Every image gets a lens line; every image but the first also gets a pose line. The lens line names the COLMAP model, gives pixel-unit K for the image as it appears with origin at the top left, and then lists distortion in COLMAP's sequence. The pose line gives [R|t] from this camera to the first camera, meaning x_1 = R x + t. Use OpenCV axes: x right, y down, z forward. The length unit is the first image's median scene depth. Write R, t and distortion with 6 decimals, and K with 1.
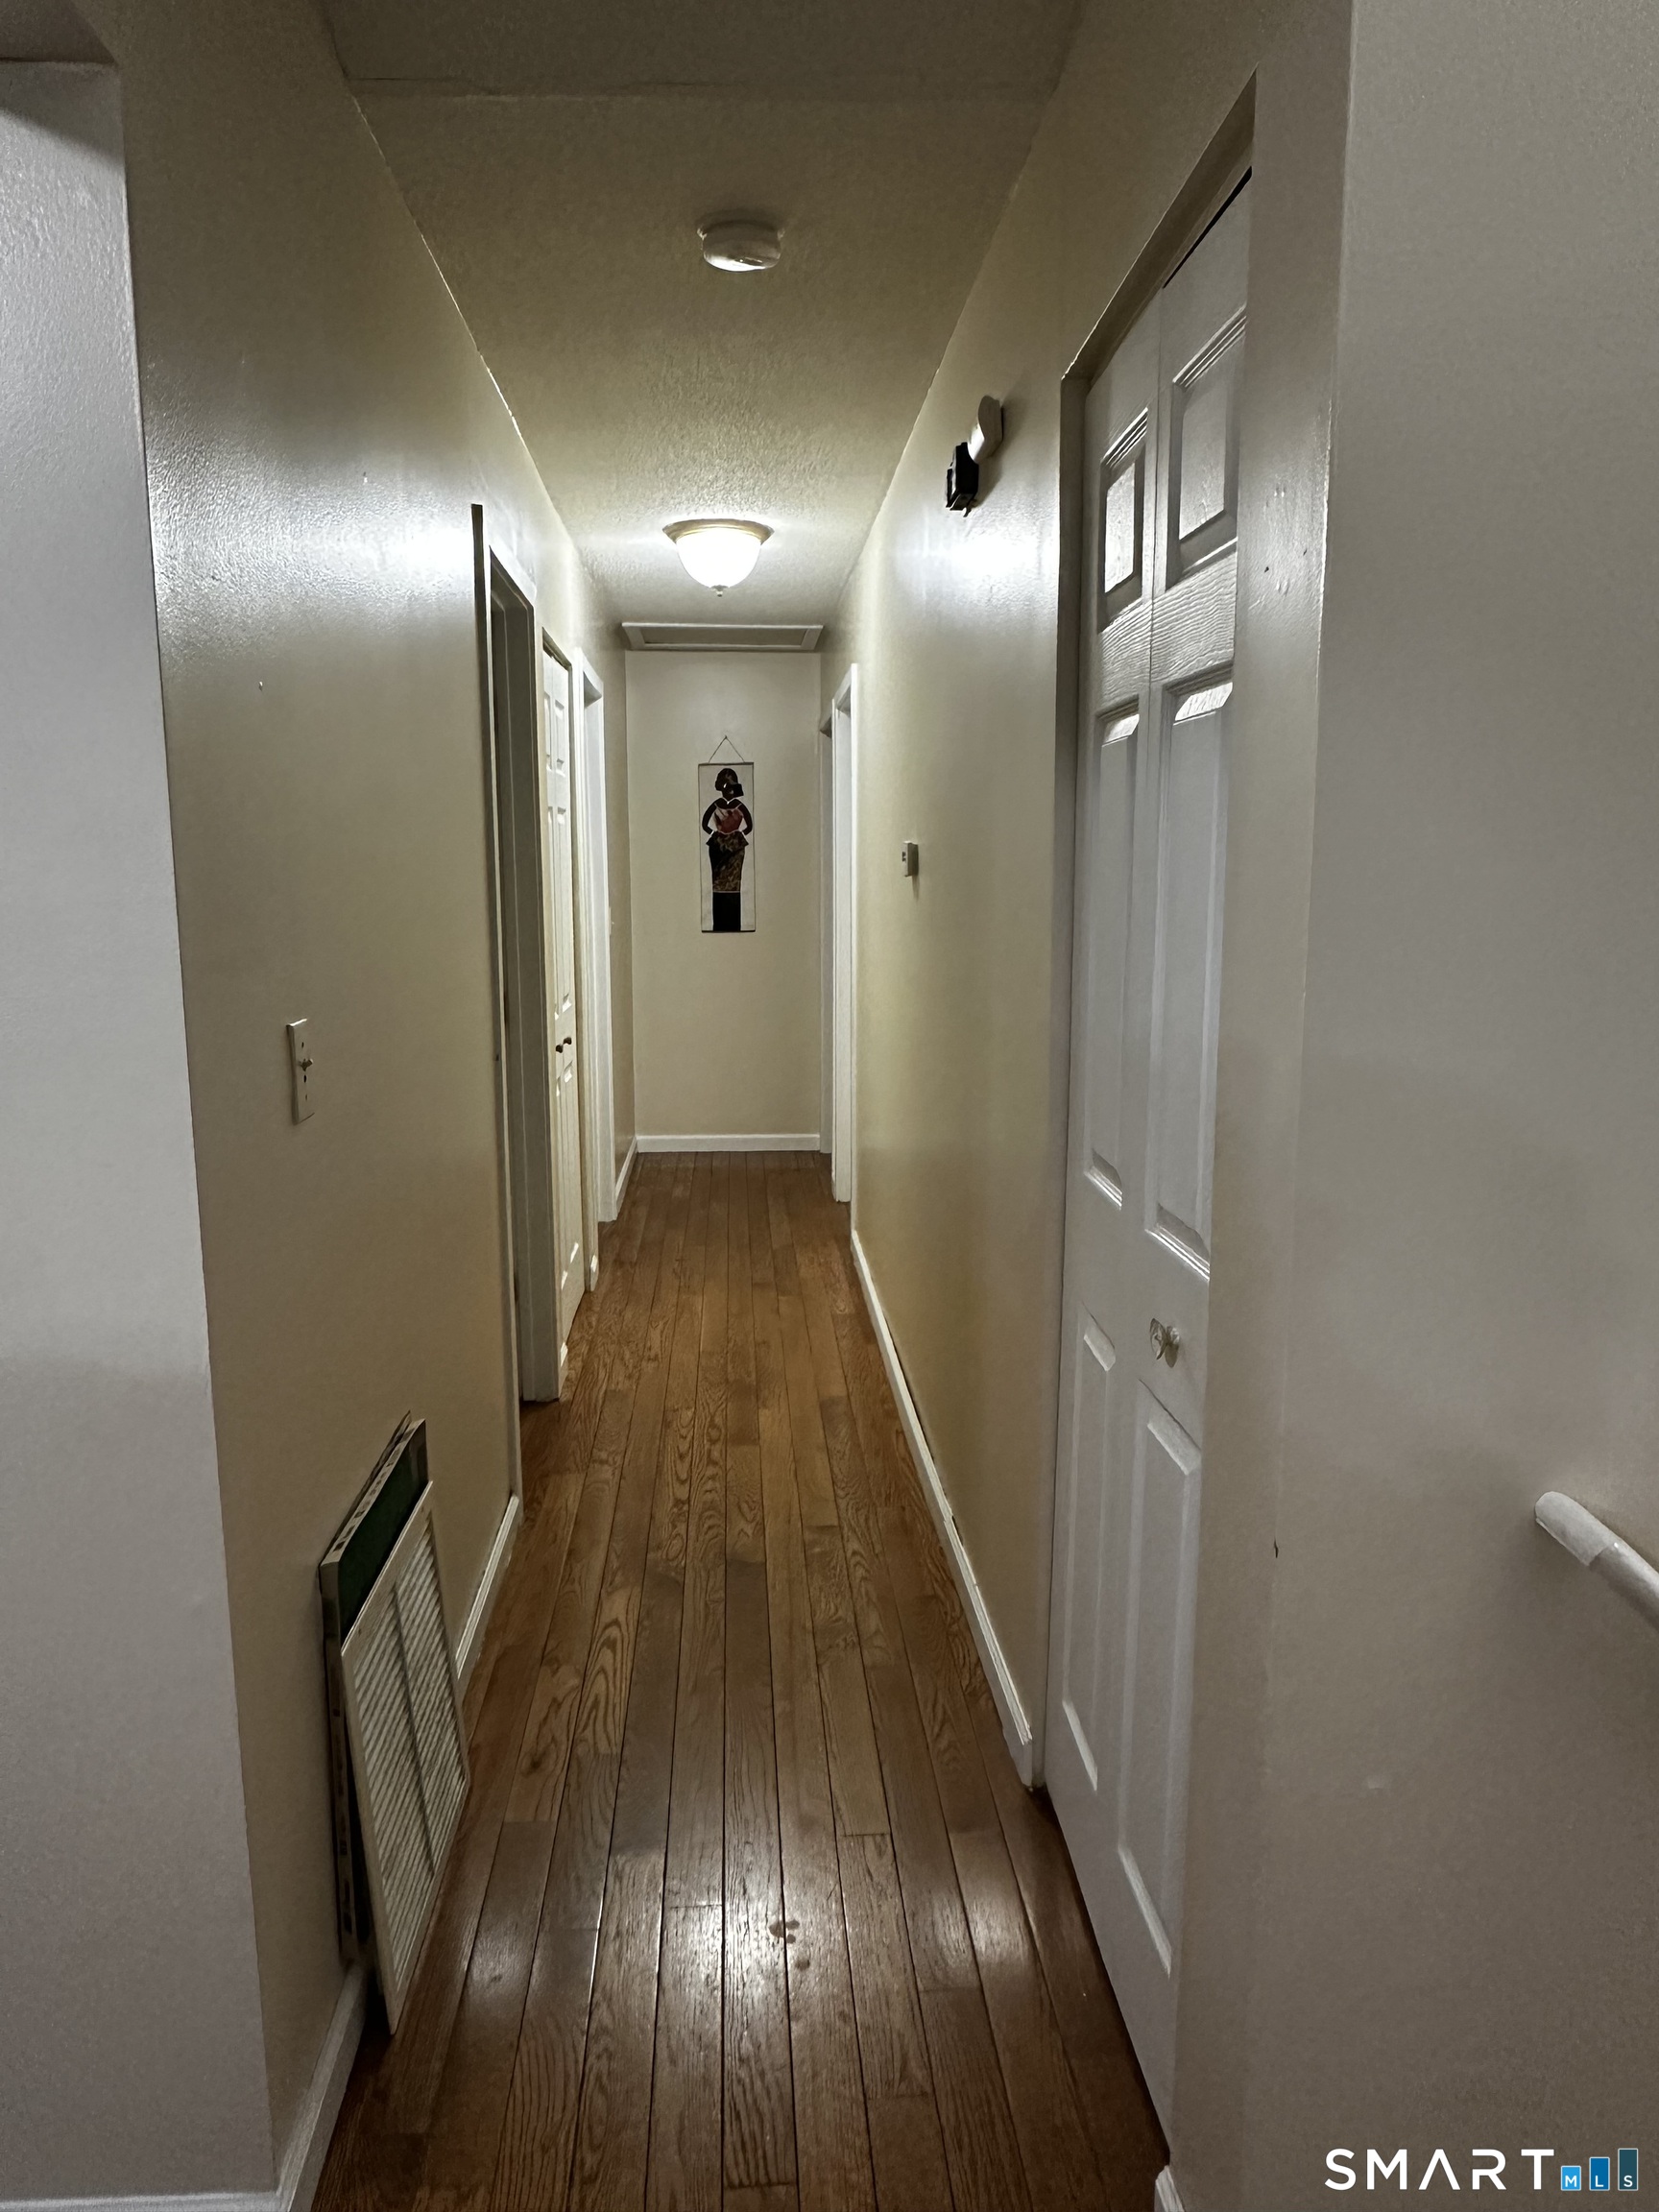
lens RADIAL K [[1475.1, 0, 831.3], [0, 1475.1, 1110.3], [0, 0, 1]] dist [-0.005464, 0.000807]
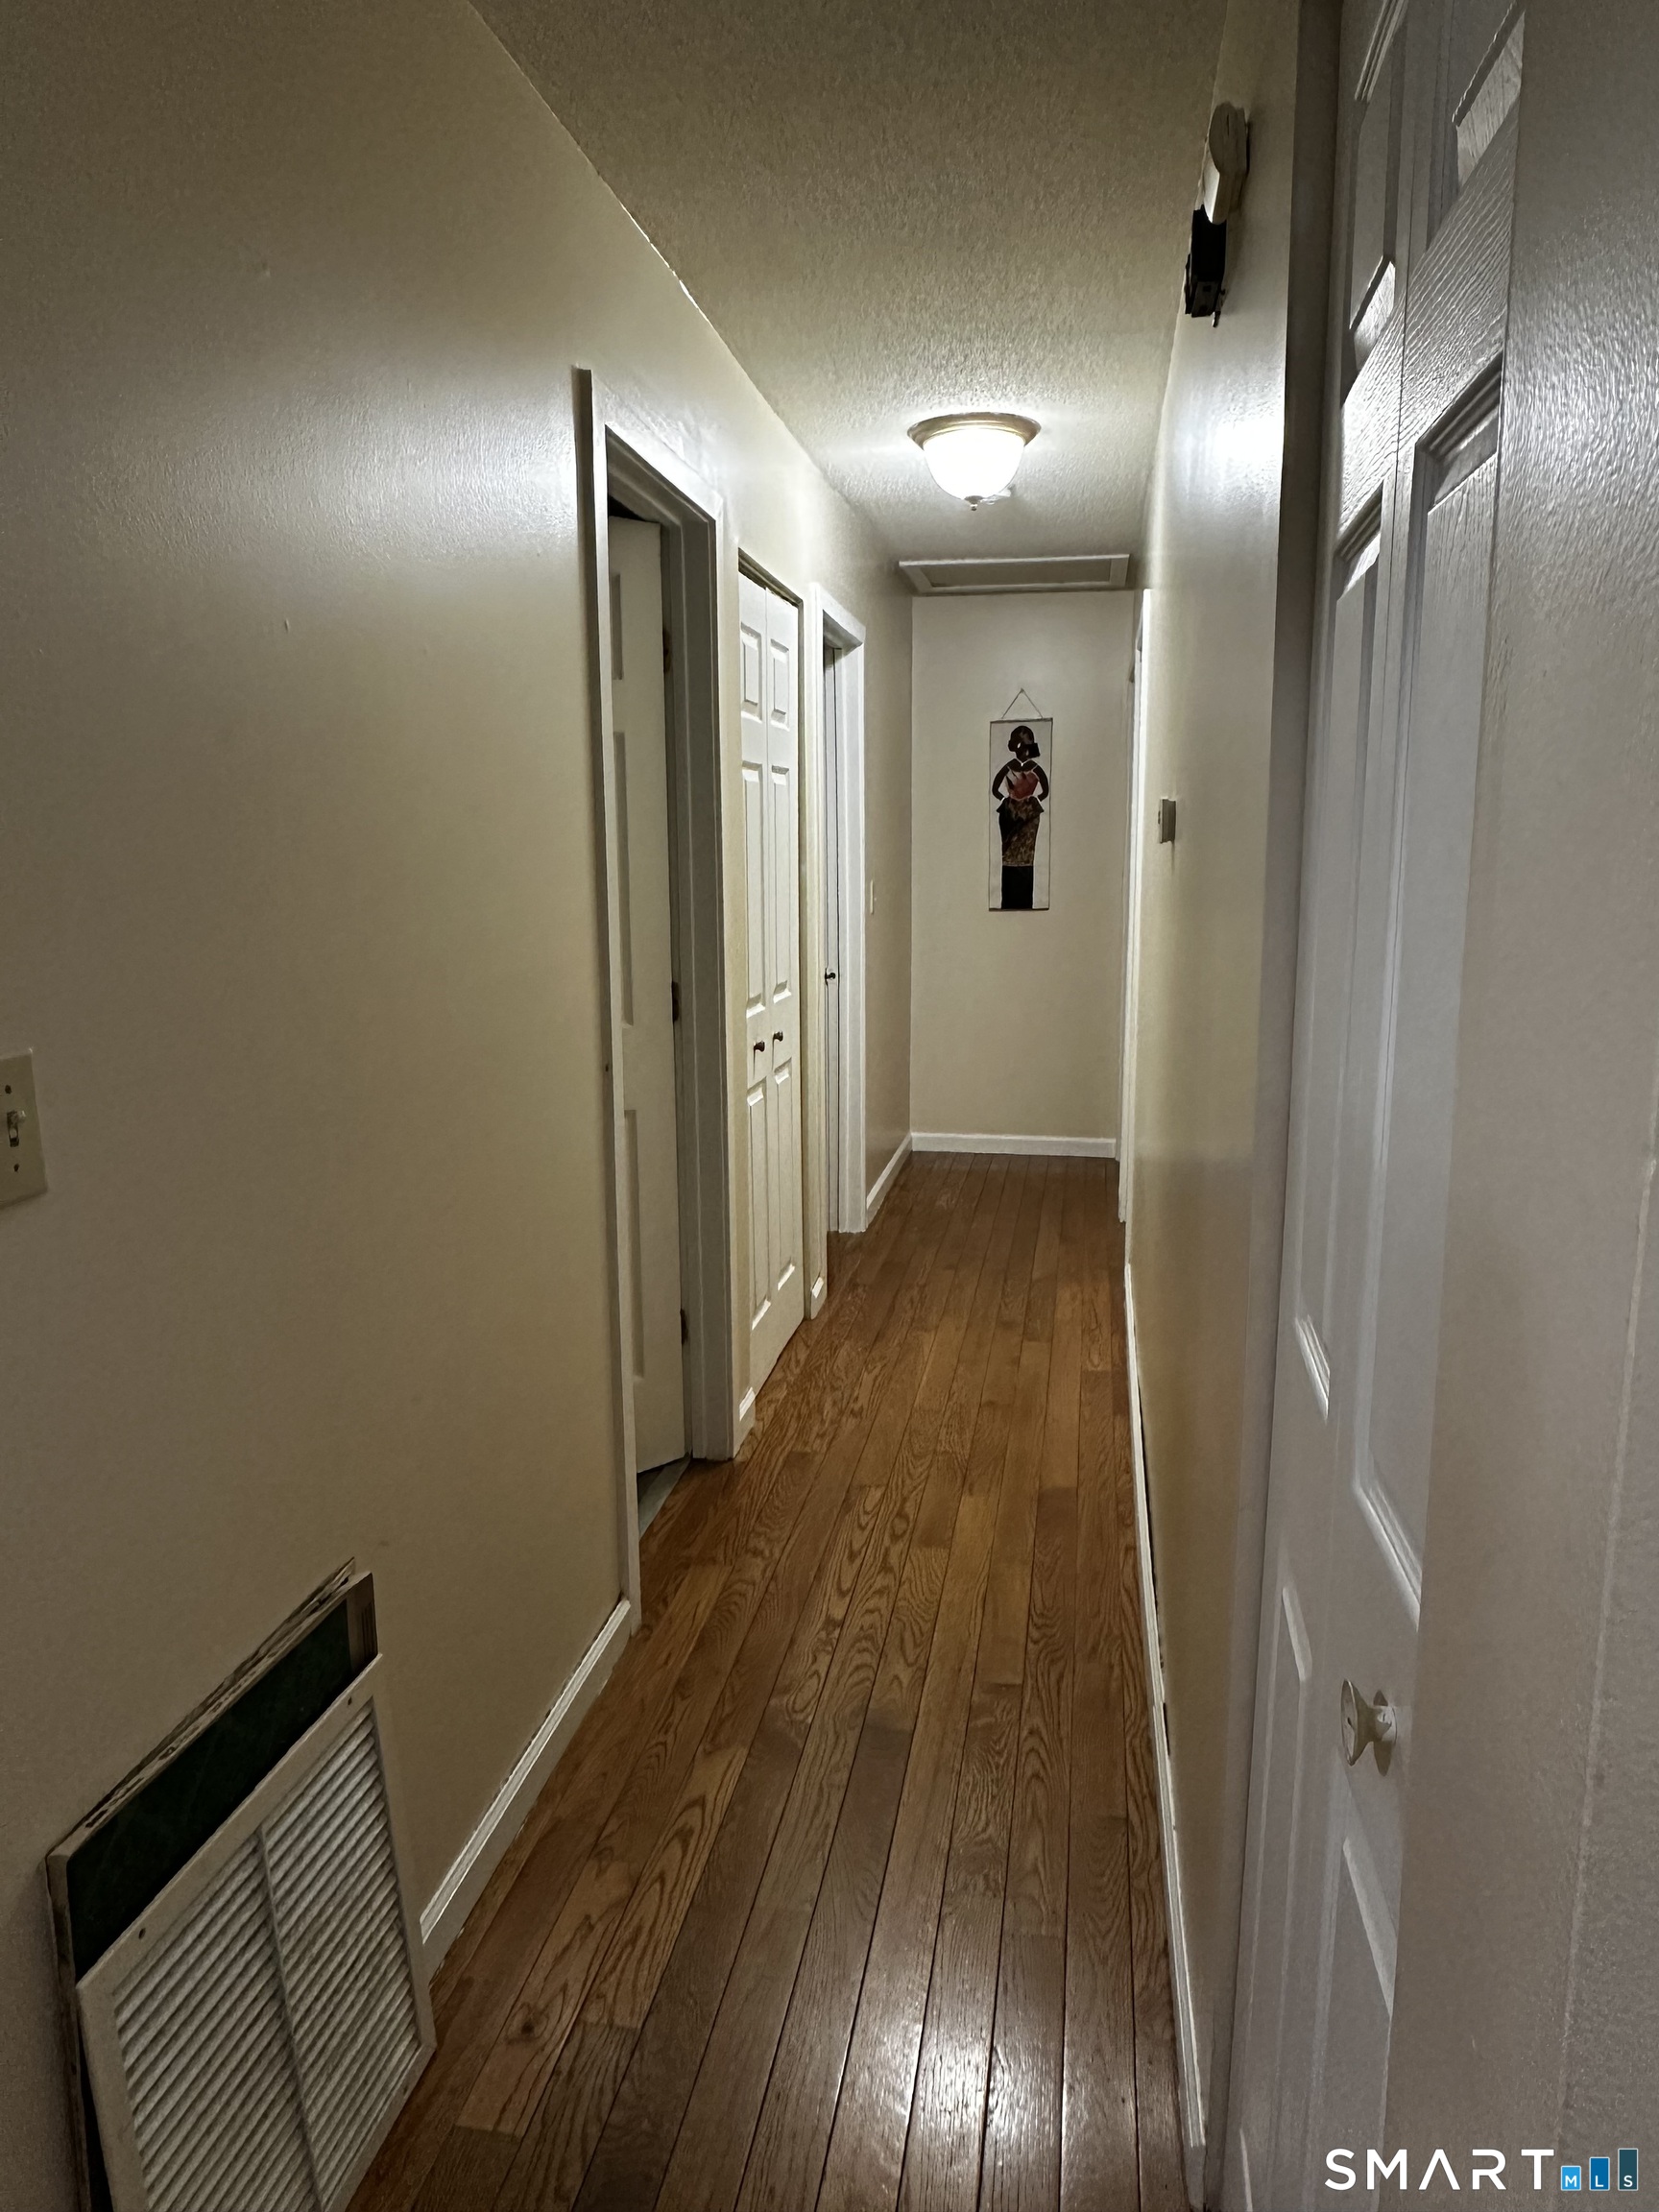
lens RADIAL K [[1475.1, 0, 831.3], [0, 1475.1, 1110.3], [0, 0, 1]] dist [-0.005464, 0.000807]
pose [[0.970987, 0.039090, -0.235914, 0.056528], [-0.035108, 0.999162, 0.021057, -0.023052], [0.236540, -0.012163, 0.971546, 0.164594]]
